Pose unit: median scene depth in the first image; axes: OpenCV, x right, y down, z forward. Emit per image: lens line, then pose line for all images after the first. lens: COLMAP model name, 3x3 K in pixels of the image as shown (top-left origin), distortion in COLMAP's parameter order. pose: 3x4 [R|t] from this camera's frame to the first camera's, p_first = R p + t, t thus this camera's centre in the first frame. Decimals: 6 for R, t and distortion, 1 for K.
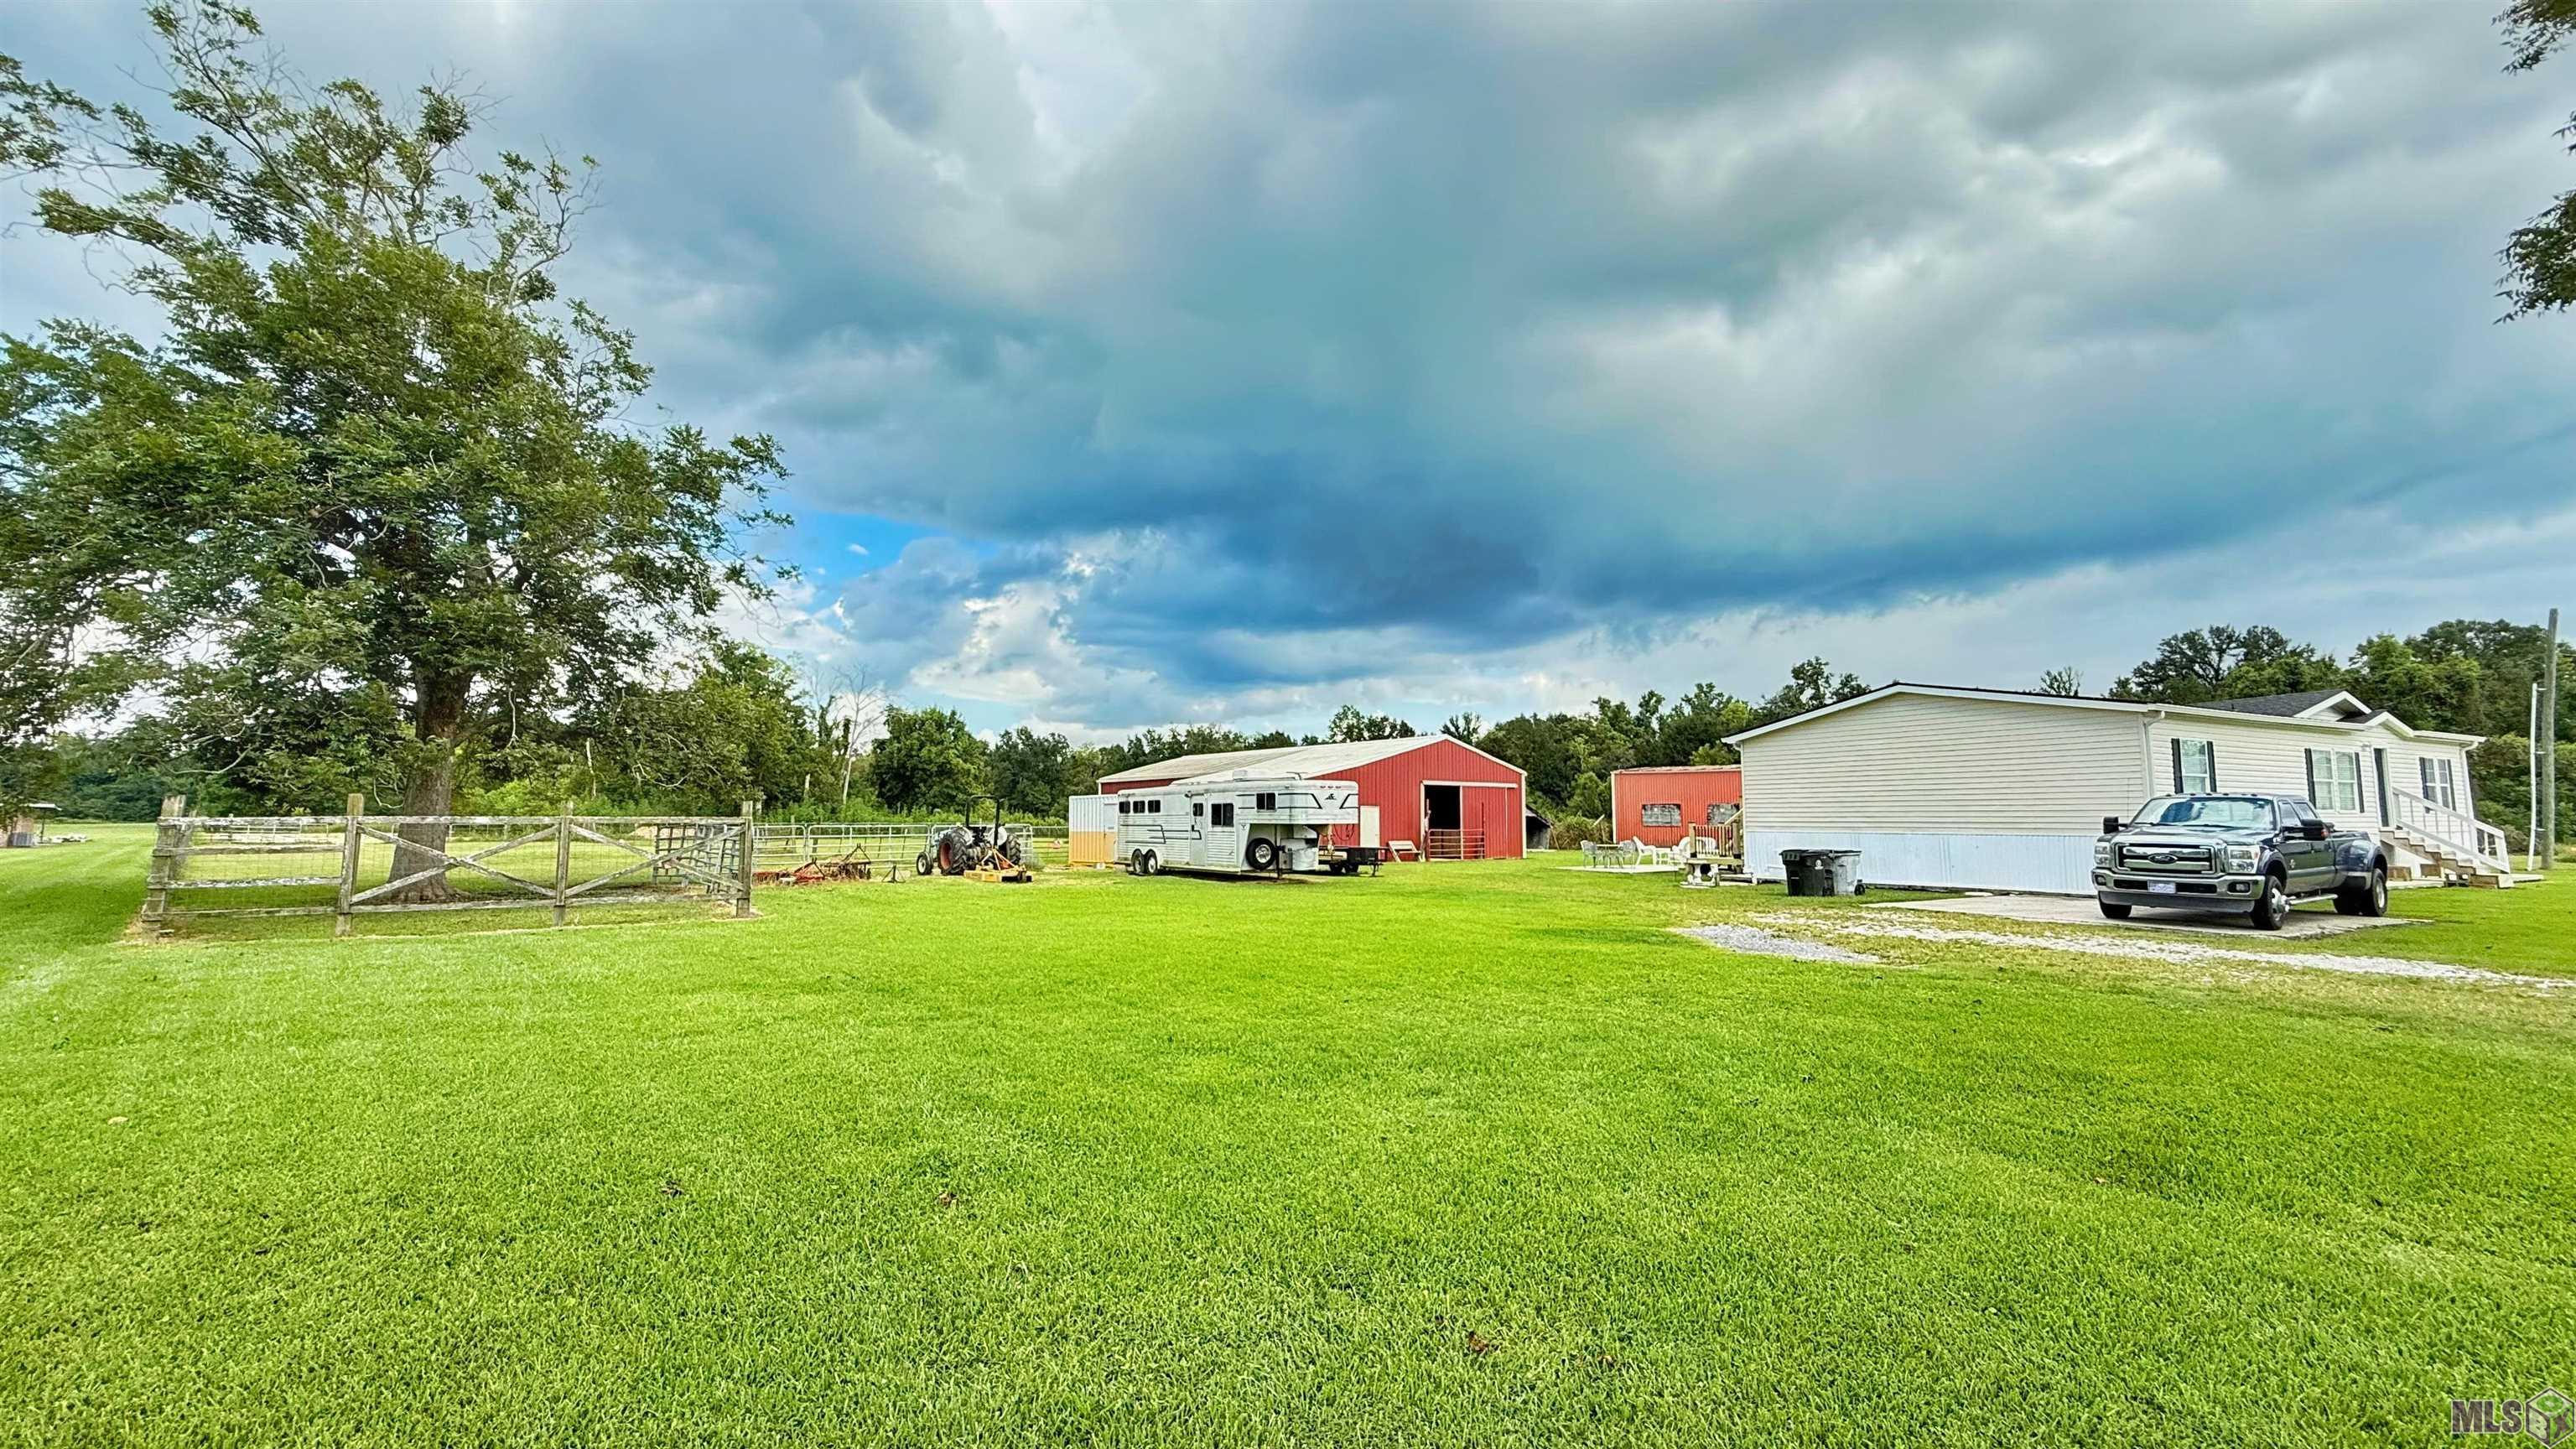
lens RADIAL K [[1027.1, 0, 1288.0], [0, 1027.1, 724.5], [0, 0, 1]] dist [0.002312, 0.000180]
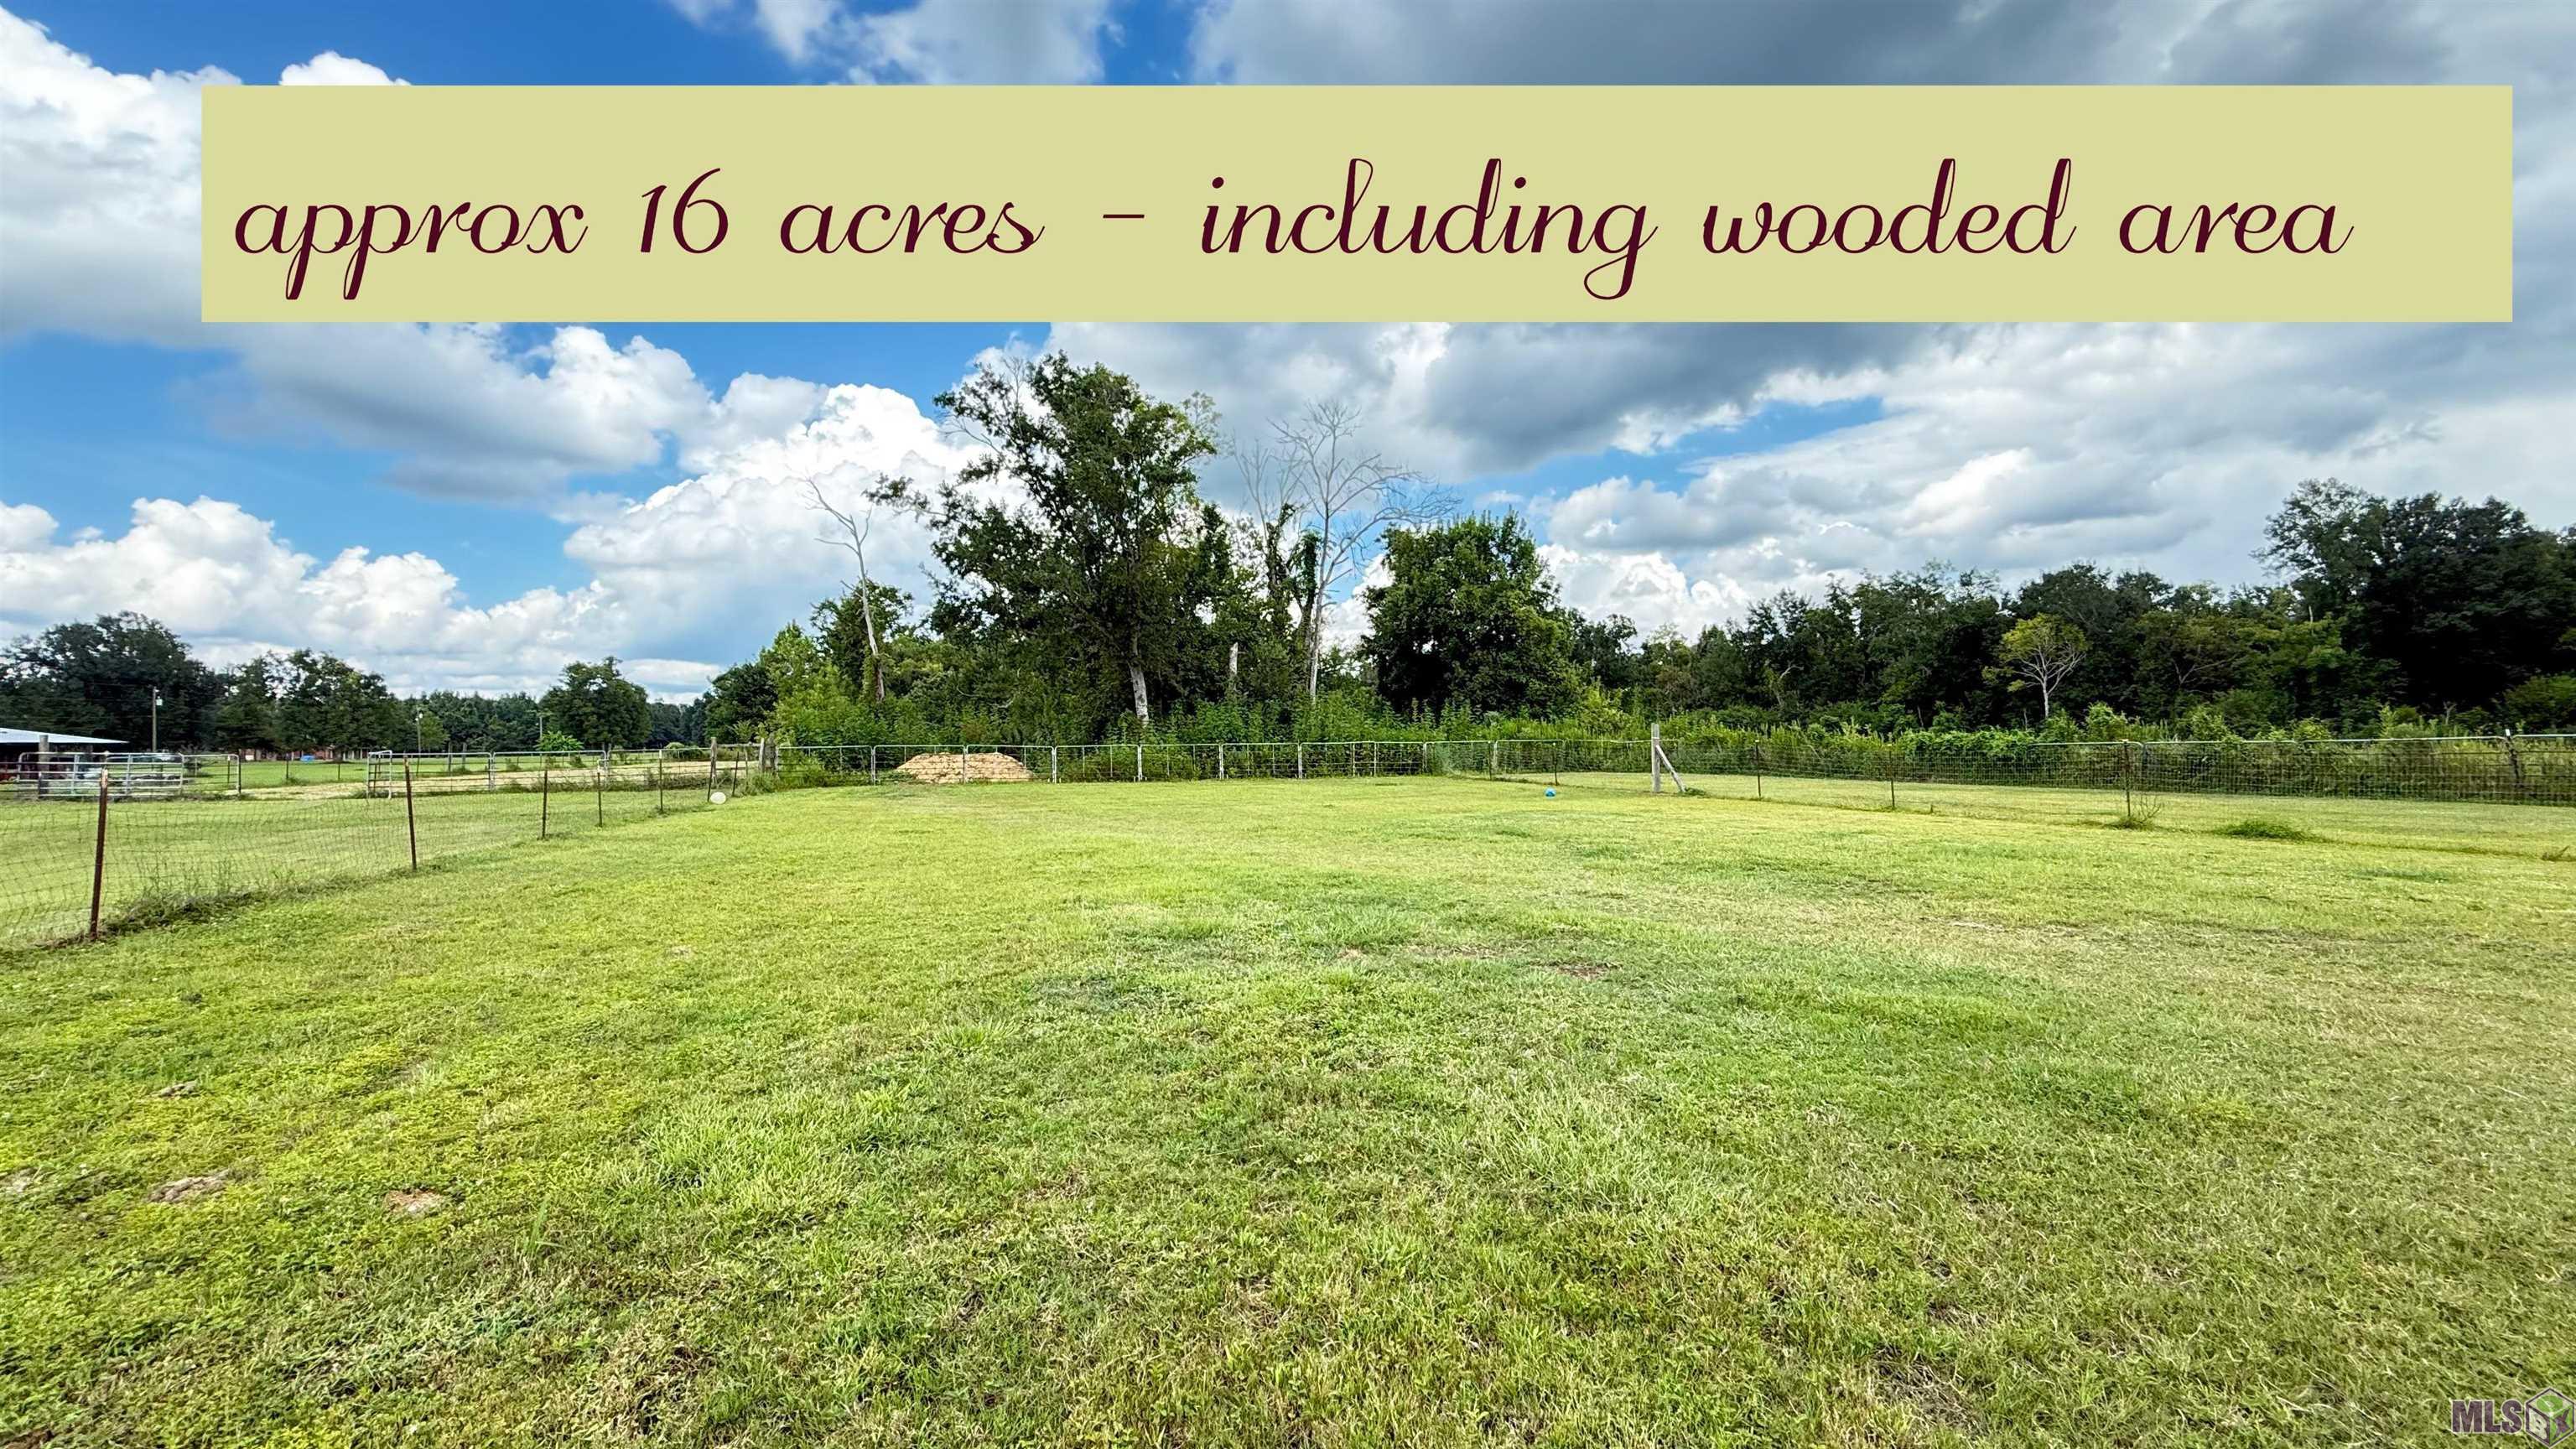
lens RADIAL K [[1027.1, 0, 1288.0], [0, 1027.1, 724.5], [0, 0, 1]] dist [0.002312, 0.000180]
pose [[0.887067, -0.018531, -0.461269, -0.194415], [0.054475, 0.996415, 0.064731, 0.049238], [0.458415, -0.082549, 0.884896, 0.506743]]
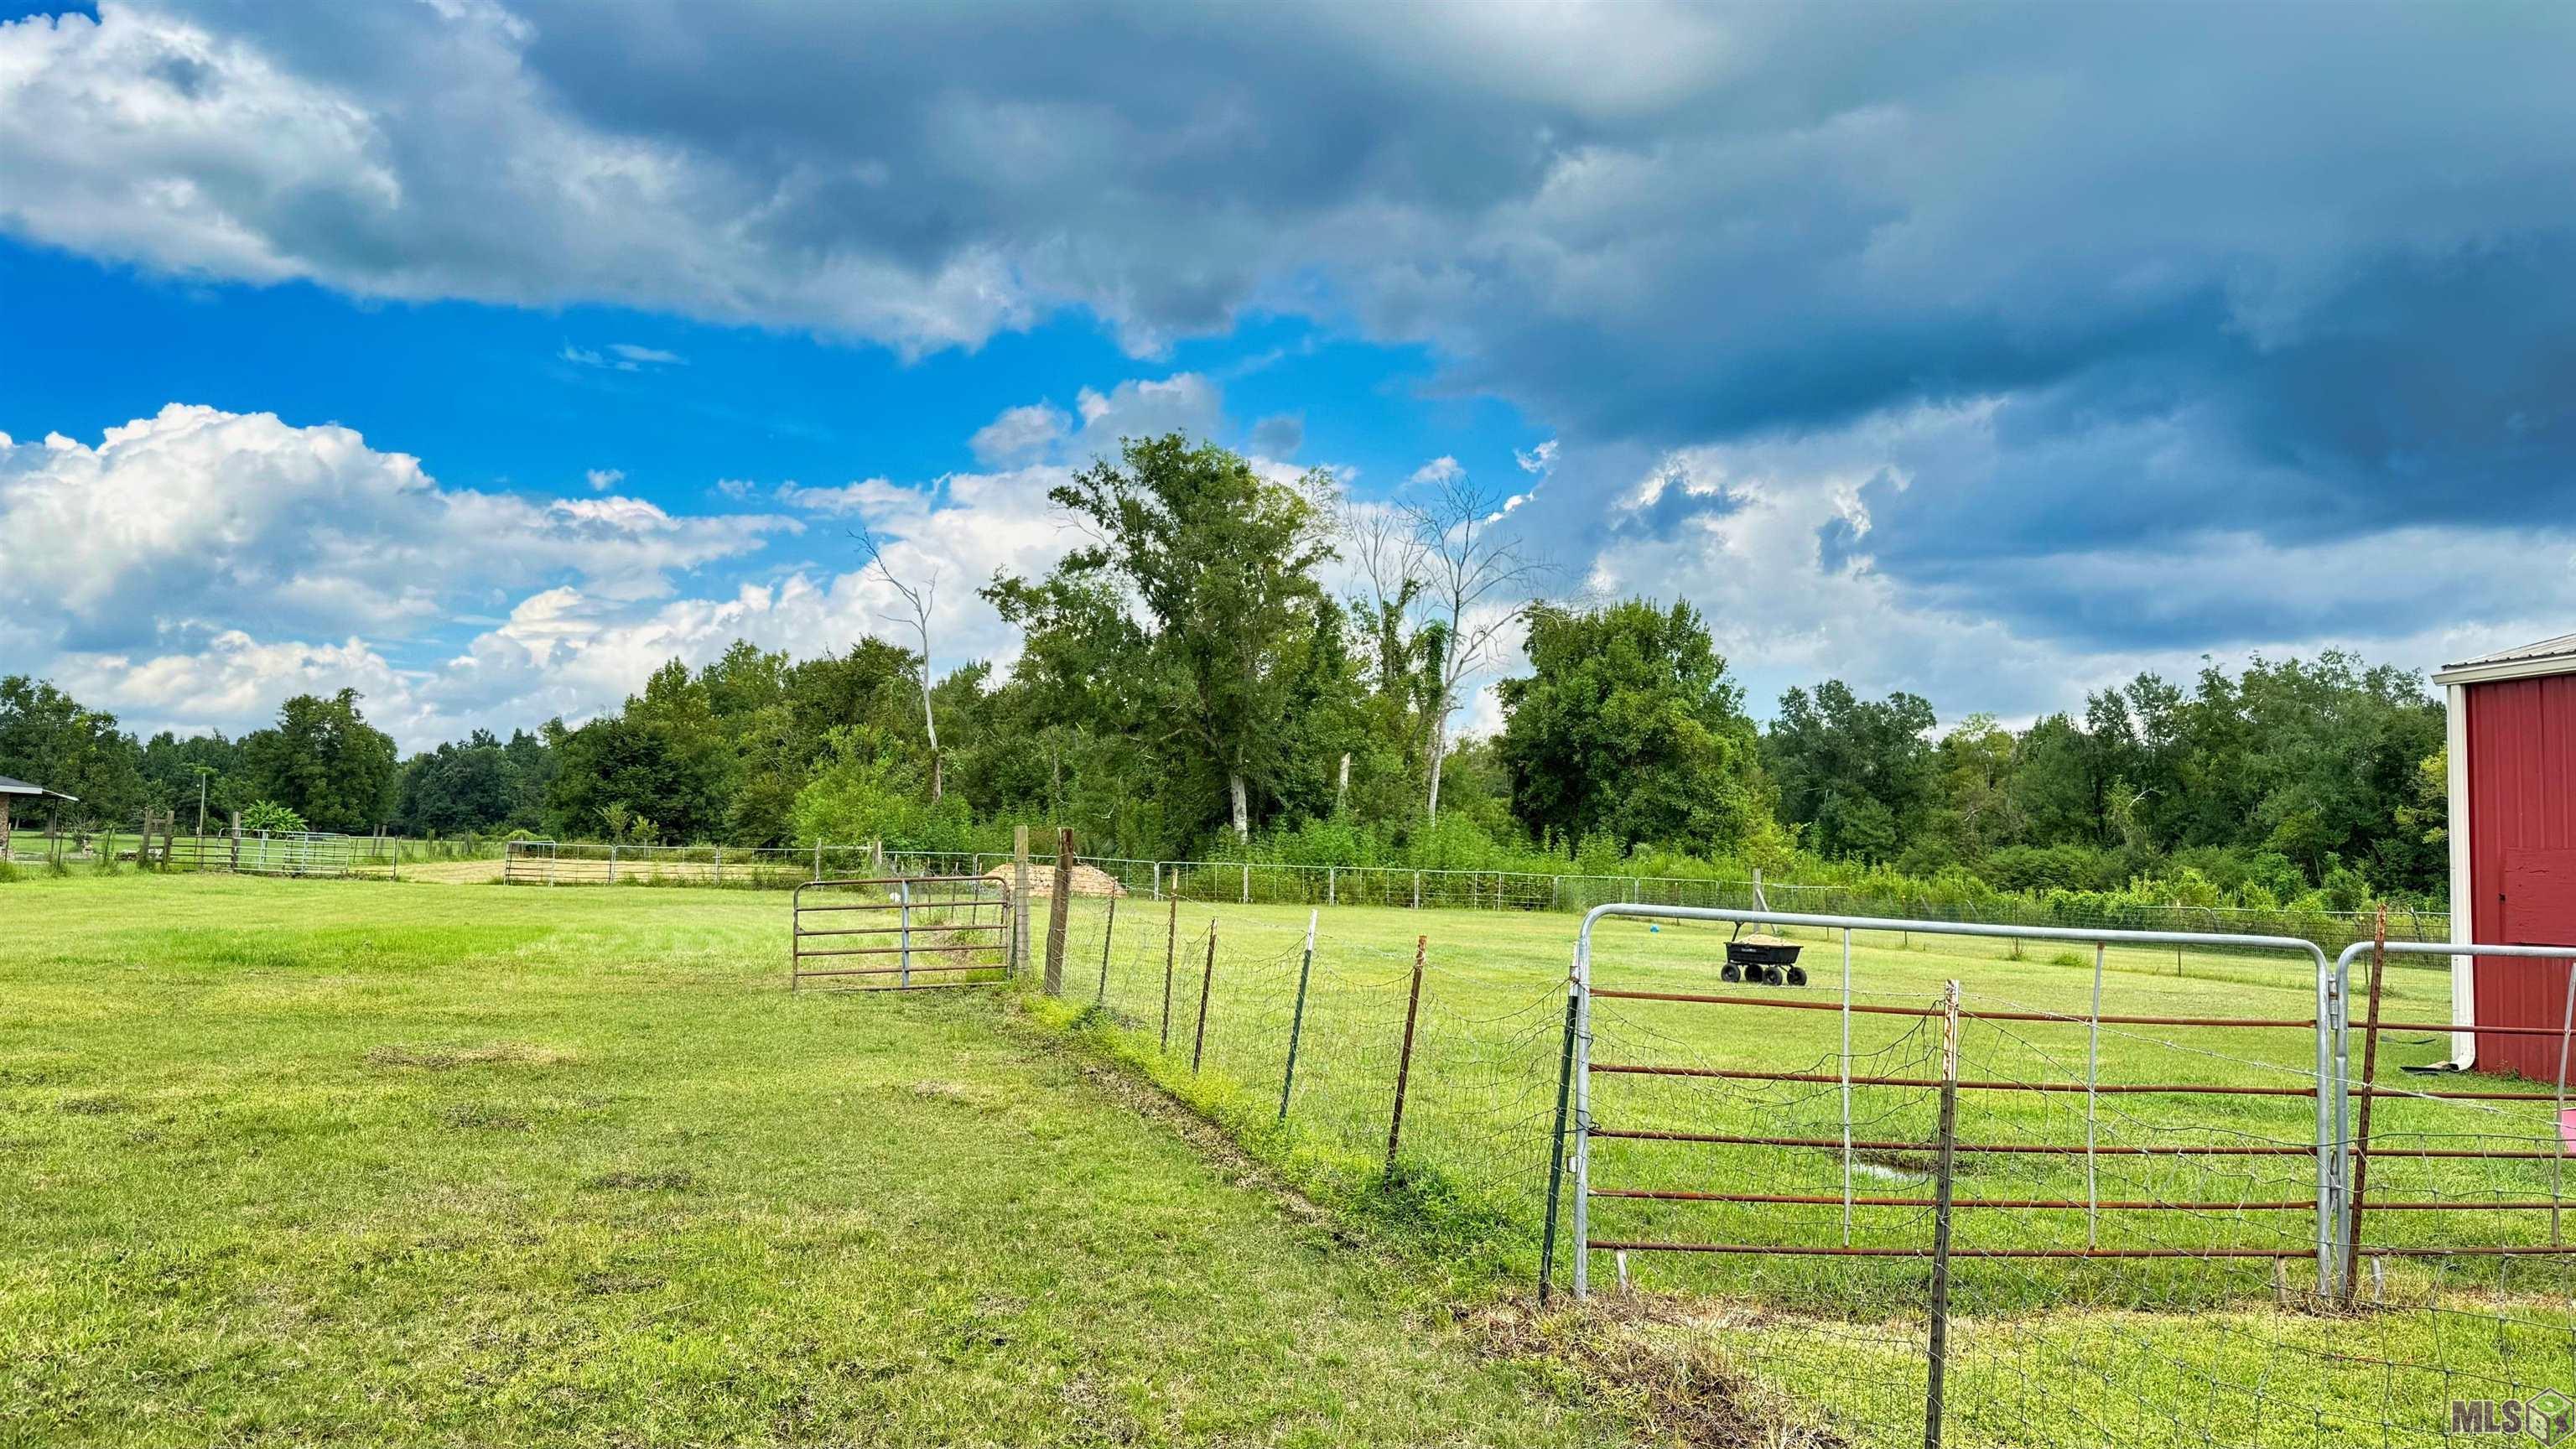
lens RADIAL K [[1852.0, 0, 1288.0], [0, 1852.0, 724.5], [0, 0, 1]] dist [0.128832, -0.196930]
pose [[0.864396, -0.008038, -0.502747, -0.089124], [0.013164, 0.999891, 0.006648, 0.027309], [0.502639, -0.012365, 0.864408, 0.283635]]
